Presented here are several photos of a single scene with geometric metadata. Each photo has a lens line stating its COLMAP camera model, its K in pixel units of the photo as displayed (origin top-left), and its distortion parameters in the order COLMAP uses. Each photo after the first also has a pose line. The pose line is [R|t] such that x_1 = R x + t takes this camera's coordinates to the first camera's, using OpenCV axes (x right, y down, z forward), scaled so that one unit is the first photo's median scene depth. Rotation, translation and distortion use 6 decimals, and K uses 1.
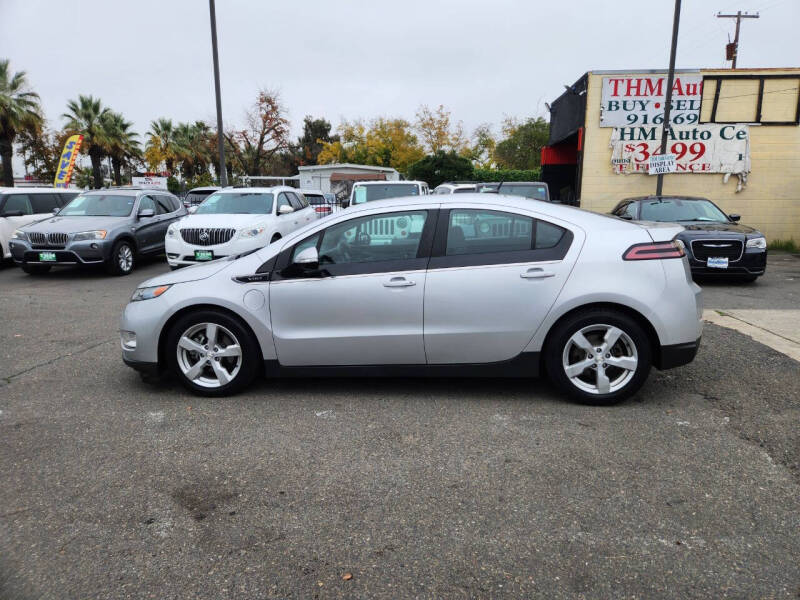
lens RADIAL K [[530.5, 0, 408.2], [0, 530.5, 290.8], [0, 0, 1]] dist [0.079196, -0.062562]
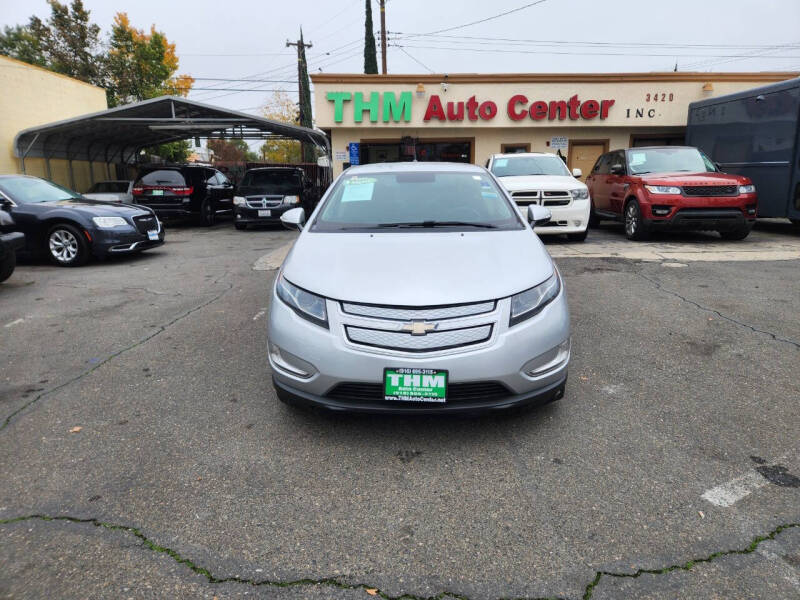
lens RADIAL K [[530.5, 0, 406.8], [0, 530.5, 297.8], [0, 0, 1]] dist [0.079196, -0.062562]
pose [[-0.082033, -0.210773, 0.974087, -0.338208], [0.177854, 0.958596, 0.222399, -0.050177], [-0.980632, 0.191489, -0.041150, 0.348391]]
